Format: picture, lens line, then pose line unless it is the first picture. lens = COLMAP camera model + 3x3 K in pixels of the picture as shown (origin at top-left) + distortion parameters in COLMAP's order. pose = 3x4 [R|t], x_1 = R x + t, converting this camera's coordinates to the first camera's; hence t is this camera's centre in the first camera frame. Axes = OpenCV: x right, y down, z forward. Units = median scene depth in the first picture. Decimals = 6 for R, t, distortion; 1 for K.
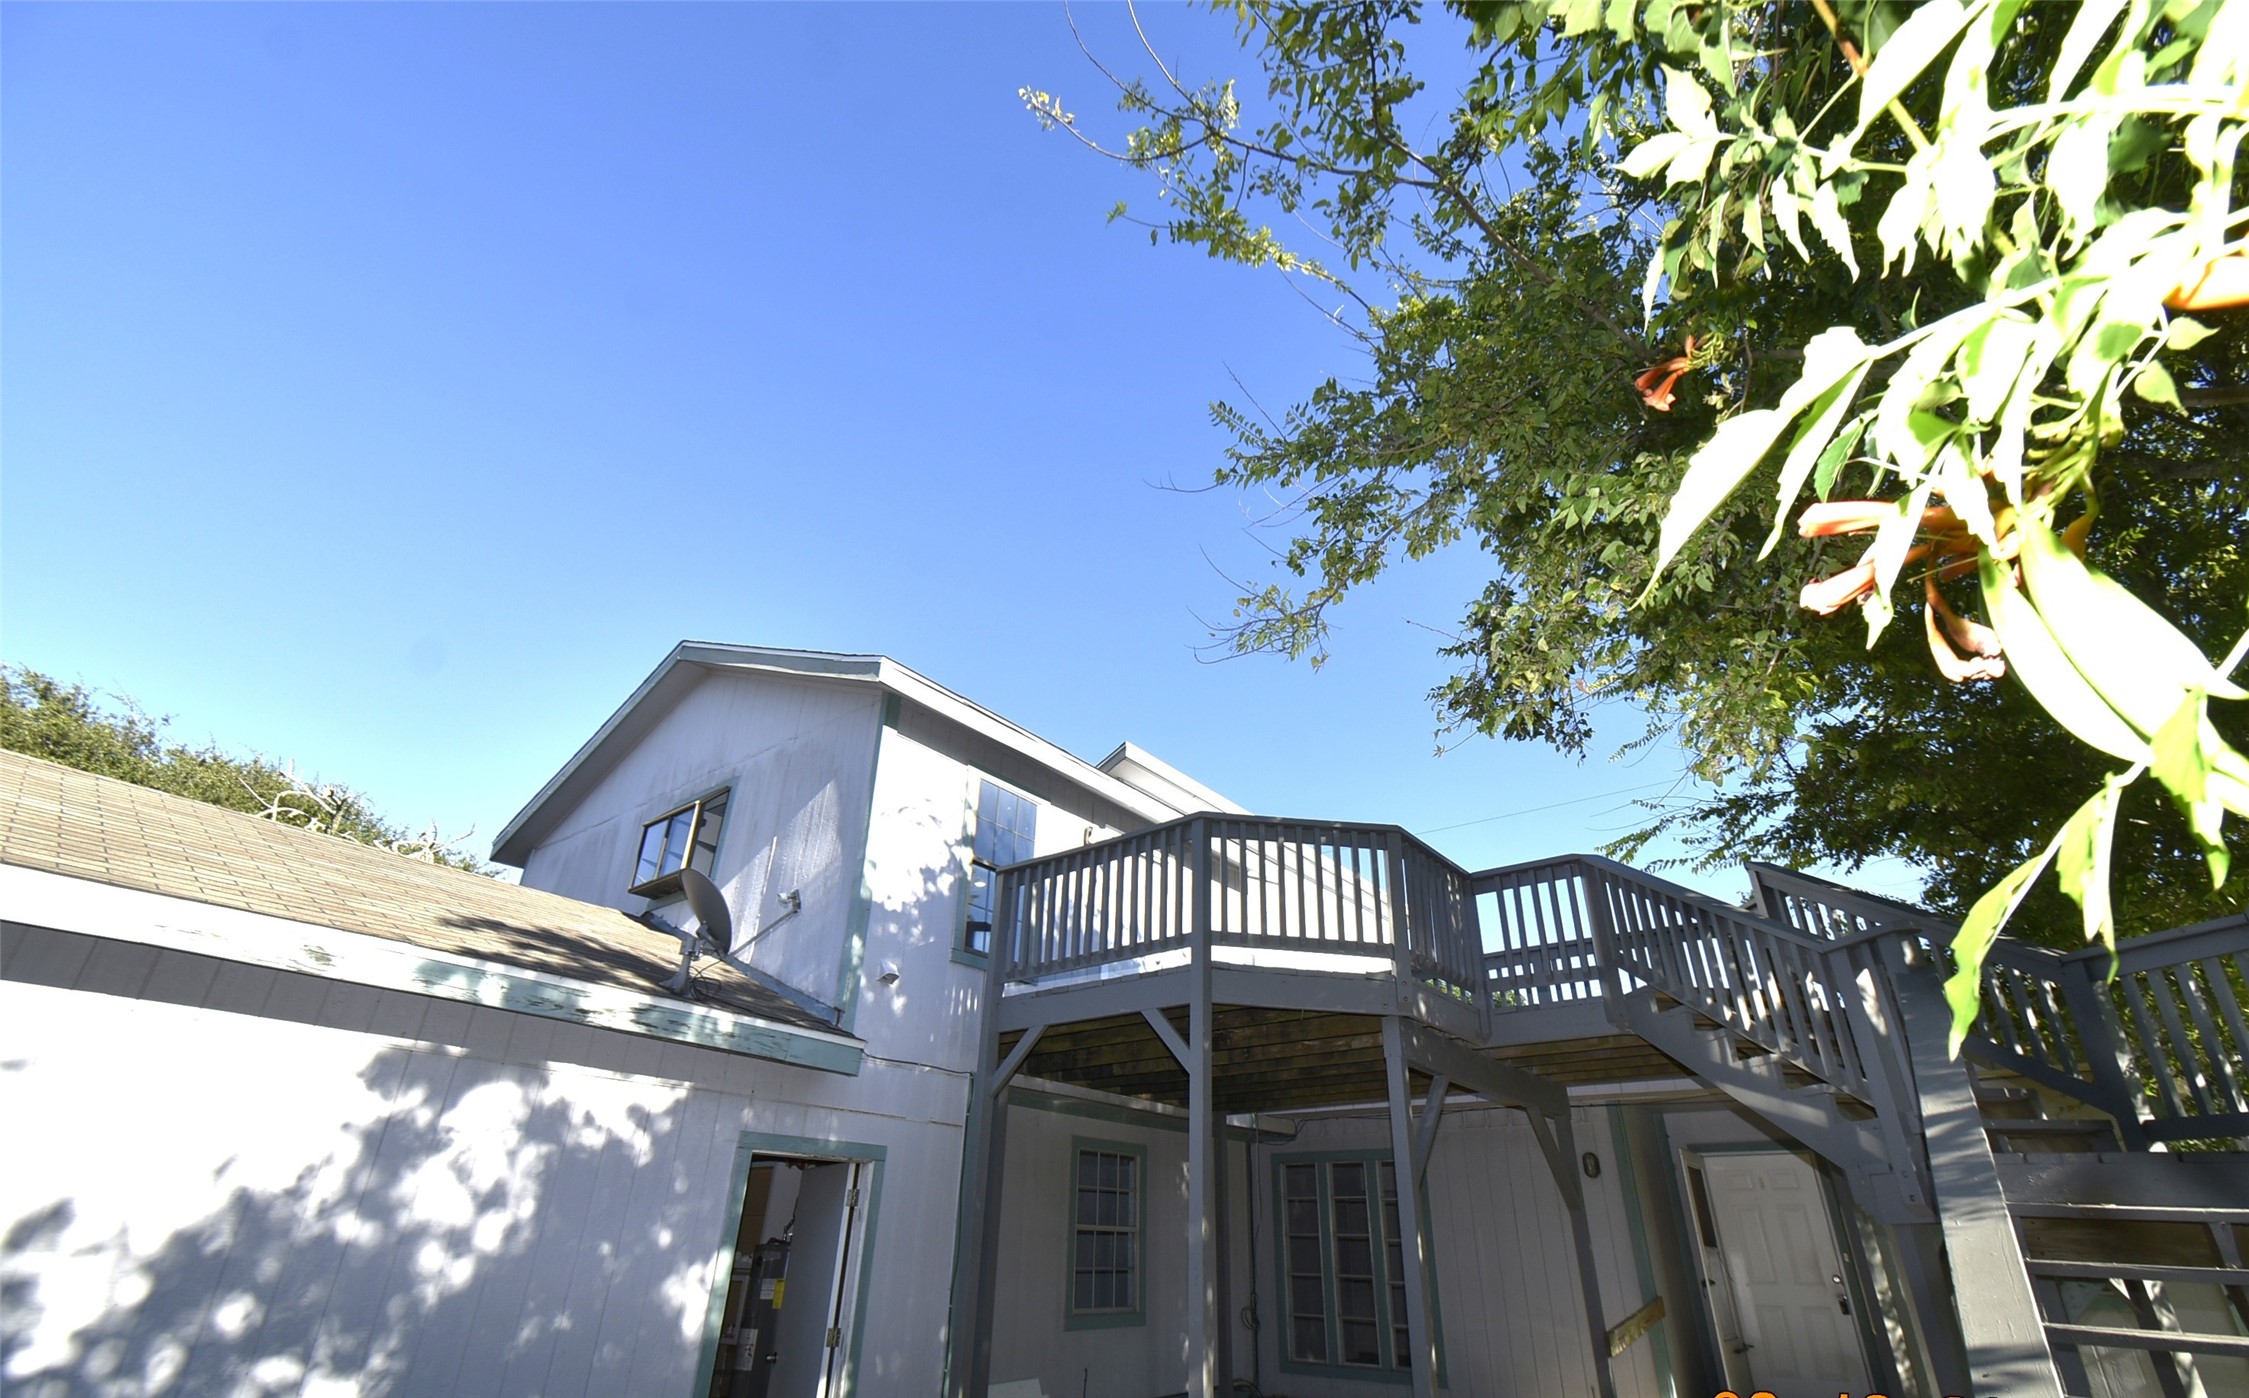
lens RADIAL K [[991.5, 0, 1155.8], [0, 991.5, 728.2], [0, 0, 1]] dist [0.012908, -0.006248]
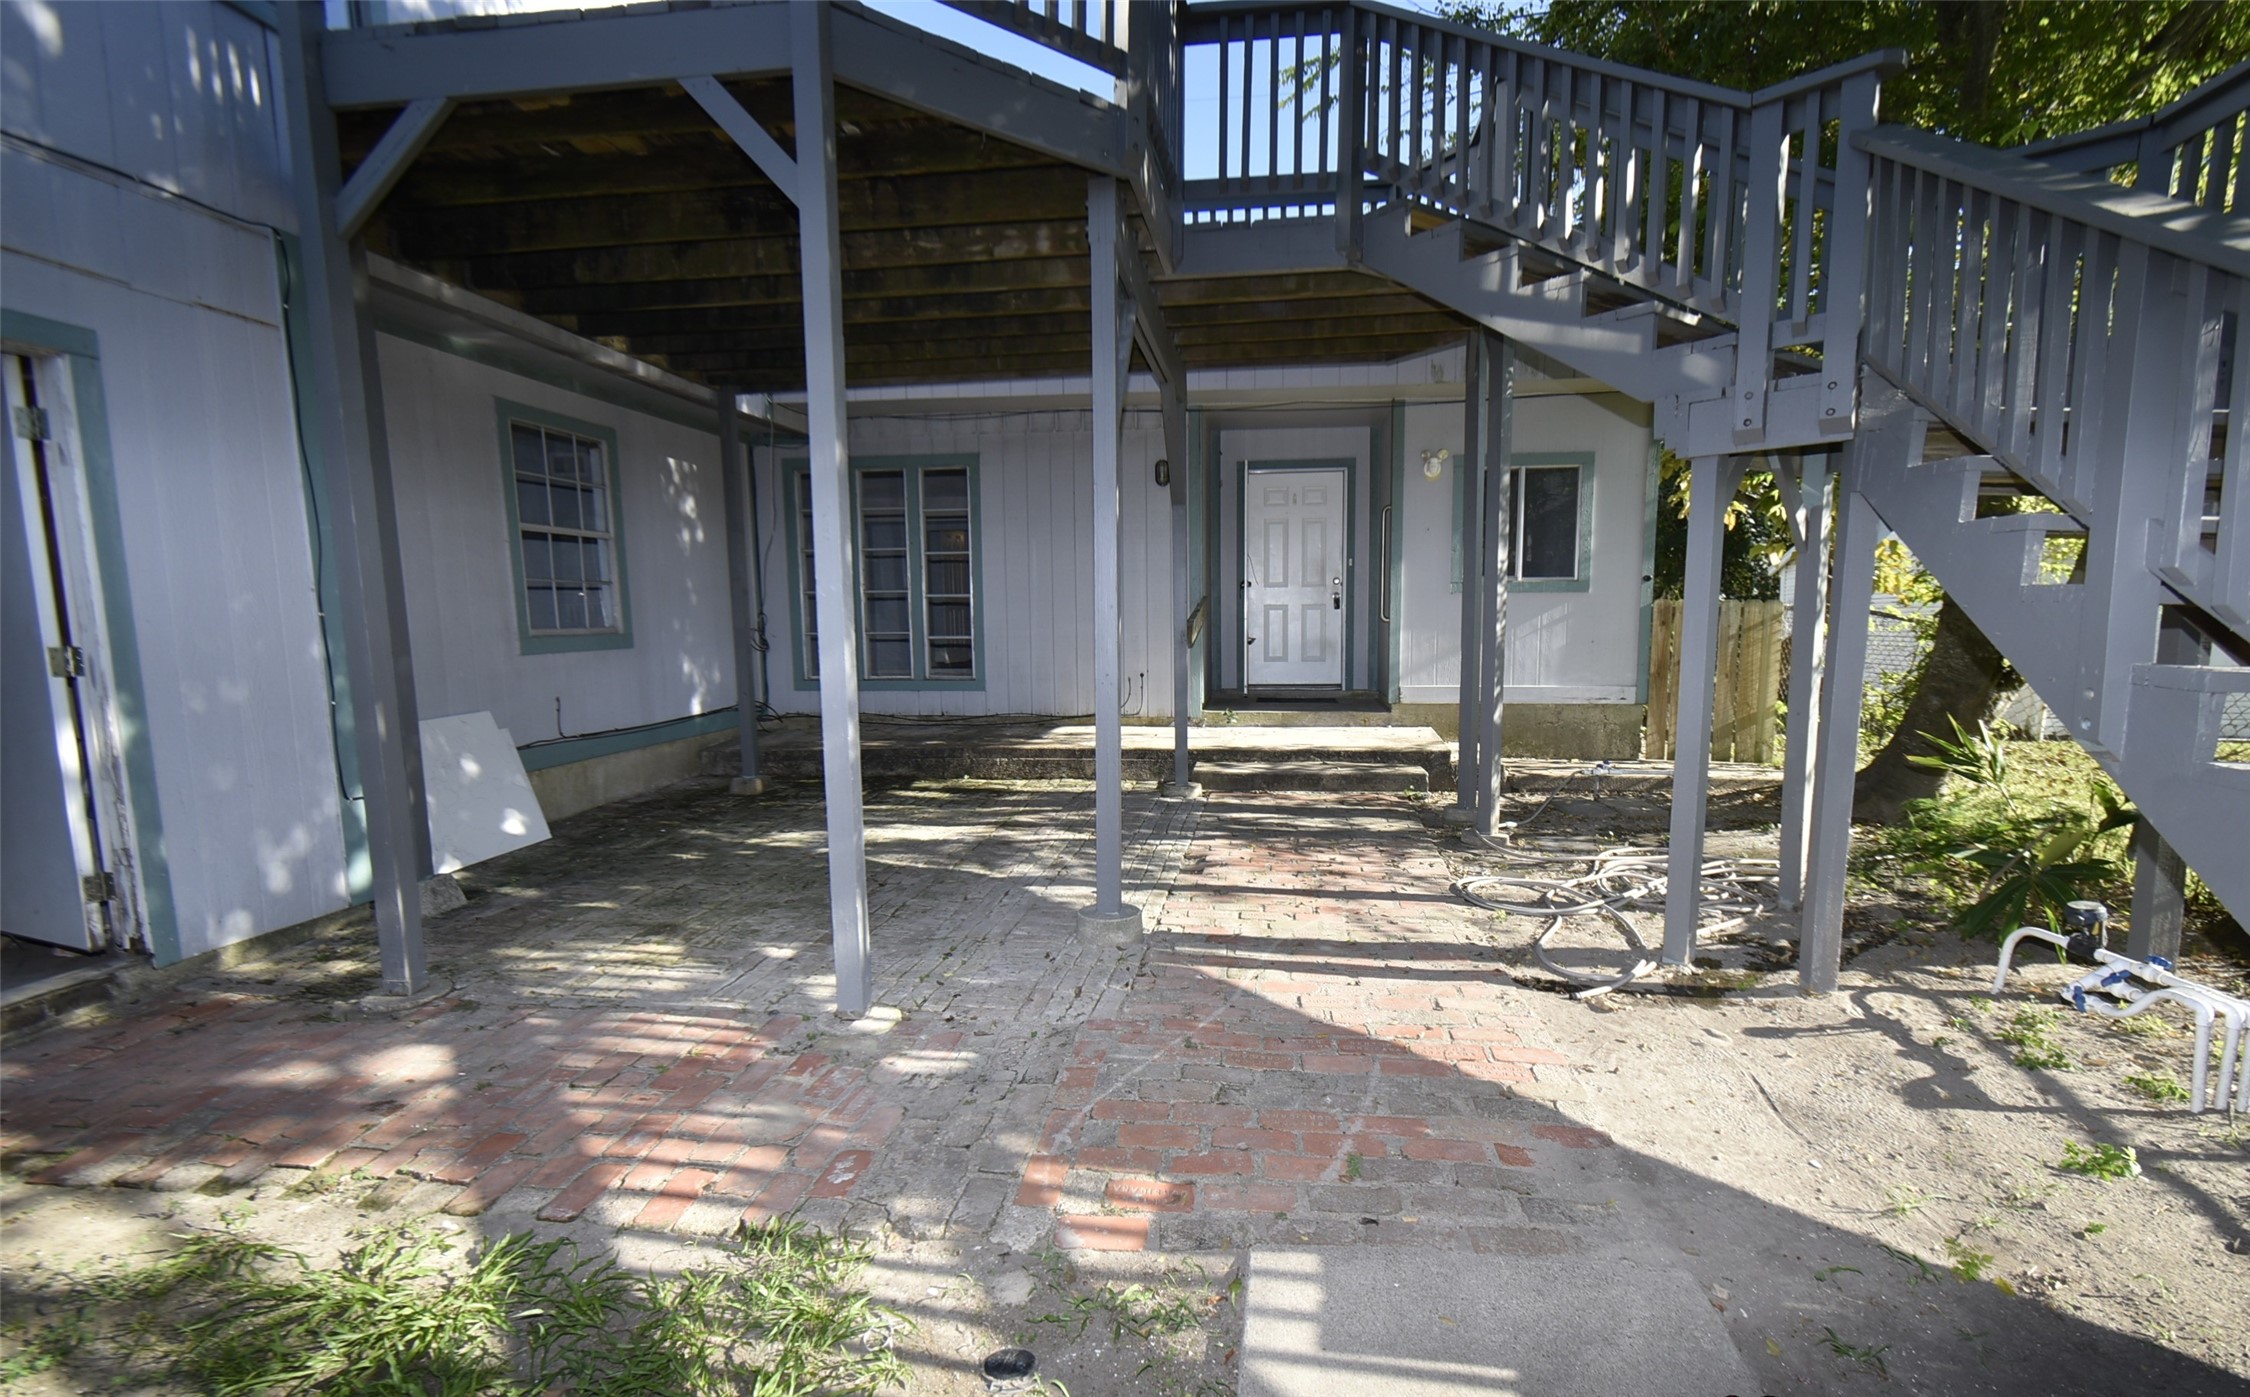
lens RADIAL K [[998.9, 0, 1124.2], [0, 998.9, 732.9], [0, 0, 1]] dist [0.002771, 0.000008]
pose [[0.867745, -0.085535, 0.489593, -0.097015], [-0.206912, 0.833482, 0.512342, 0.252885], [-0.451891, -0.545885, 0.705552, 0.342033]]
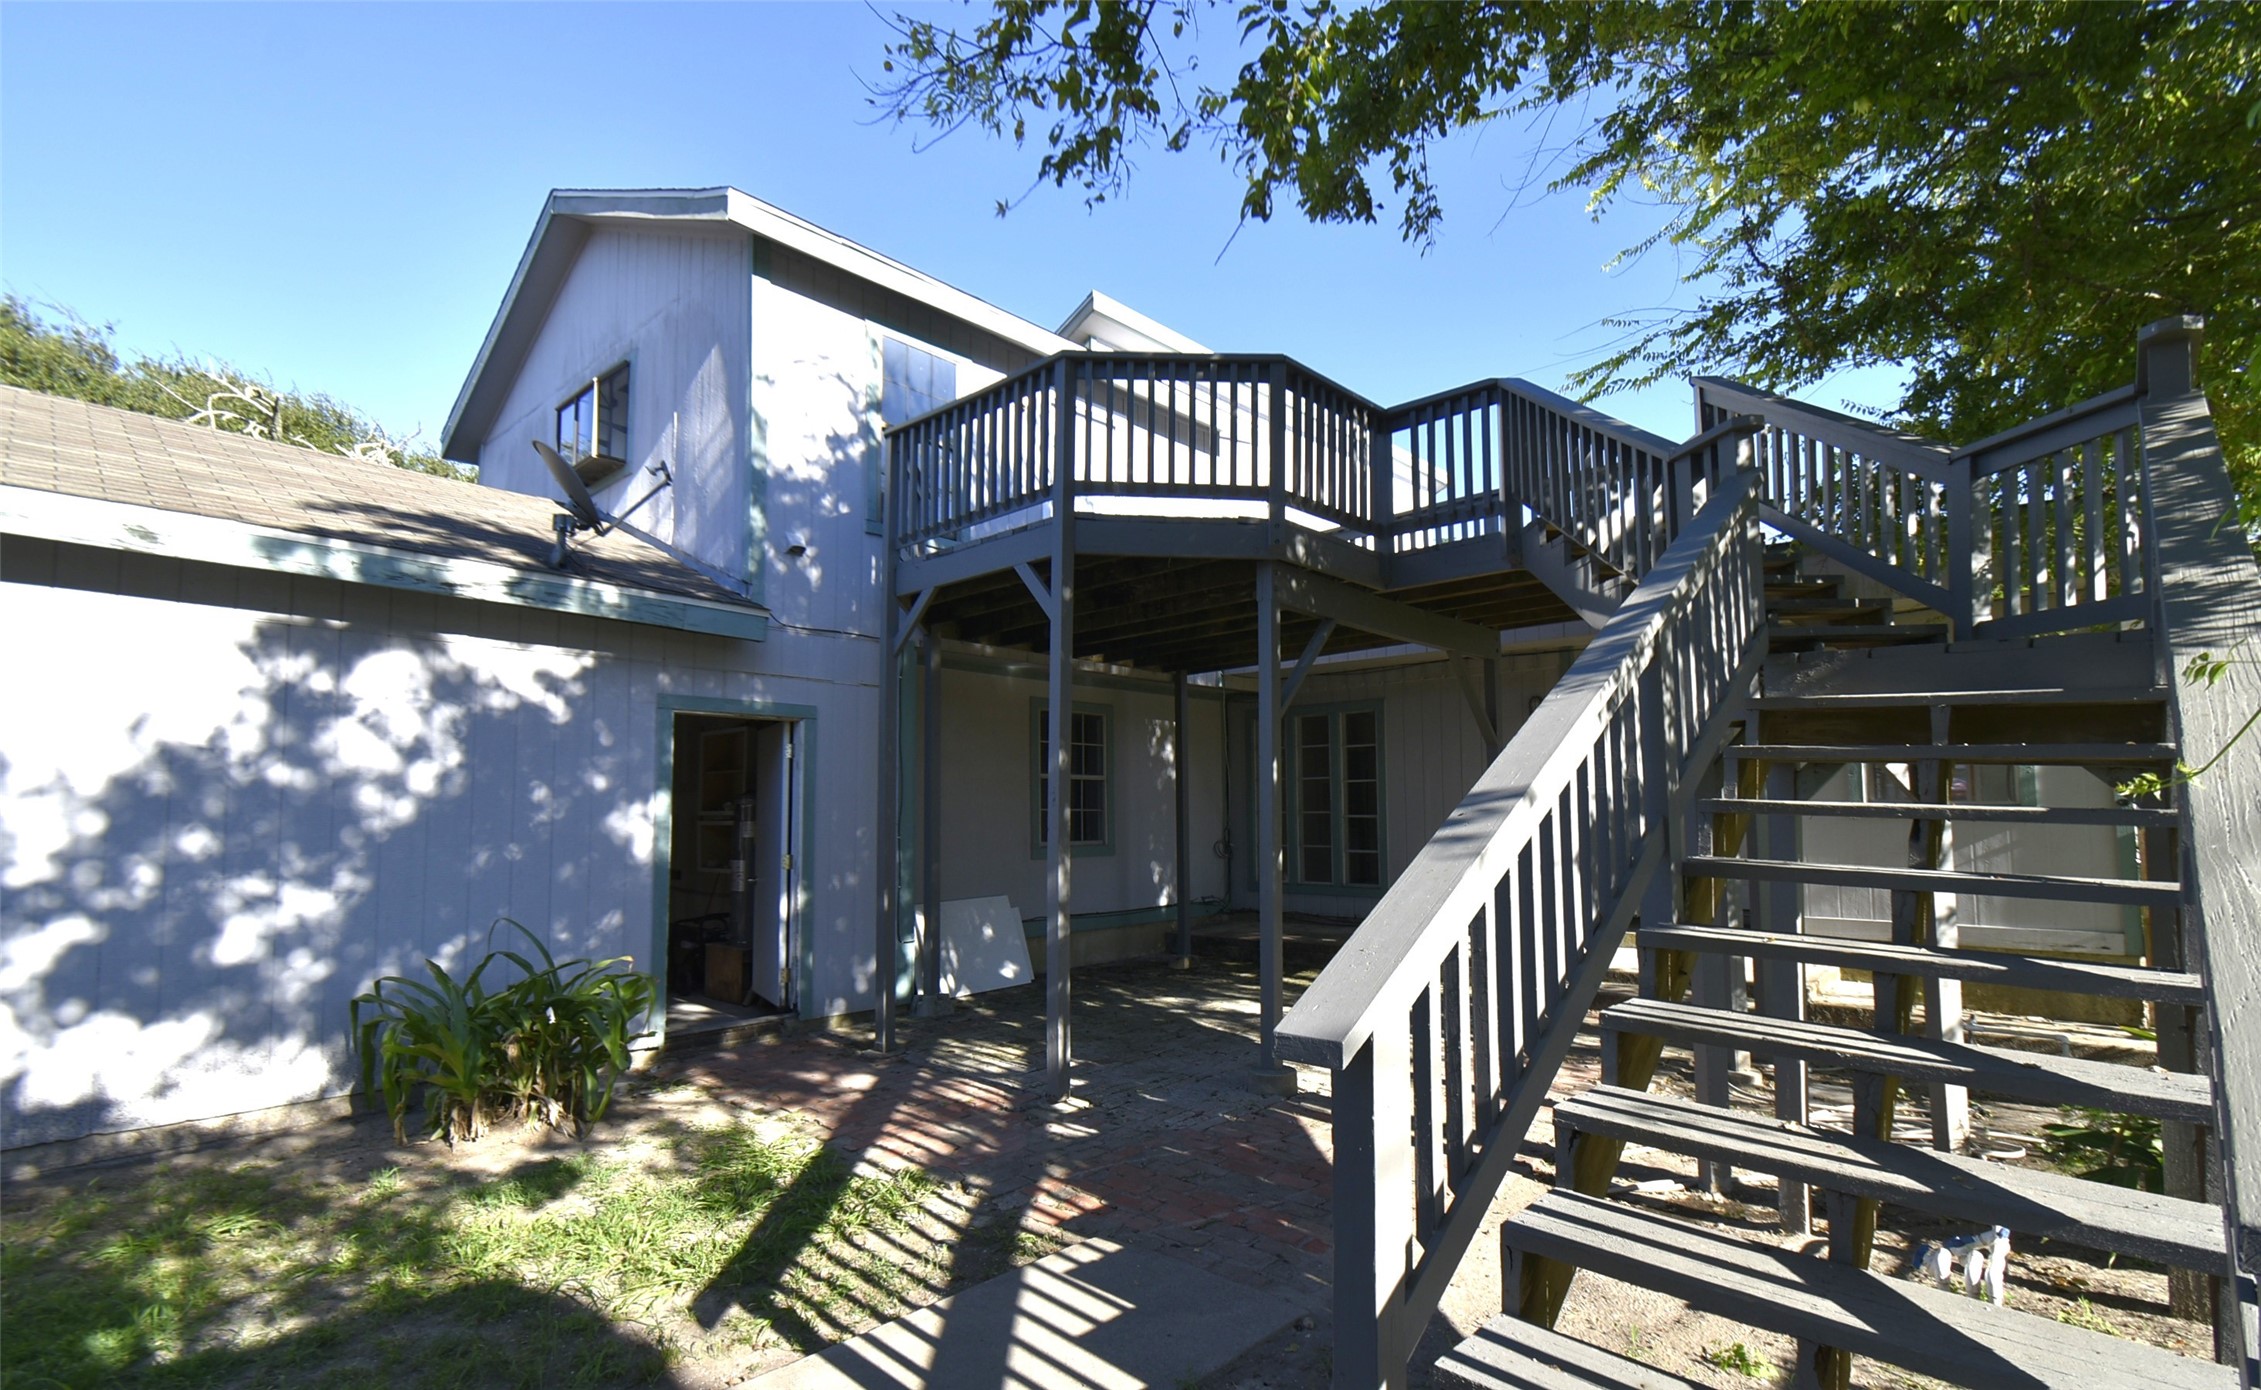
lens RADIAL K [[1034.1, 0, 1181.9], [0, 1034.1, 731.3], [0, 0, 1]] dist [0.005795, 0.000494]
pose [[0.996804, -0.029968, -0.074046, 0.223116], [0.056457, 0.920081, 0.387638, 0.046060], [0.056511, -0.390579, 0.918833, 0.001116]]
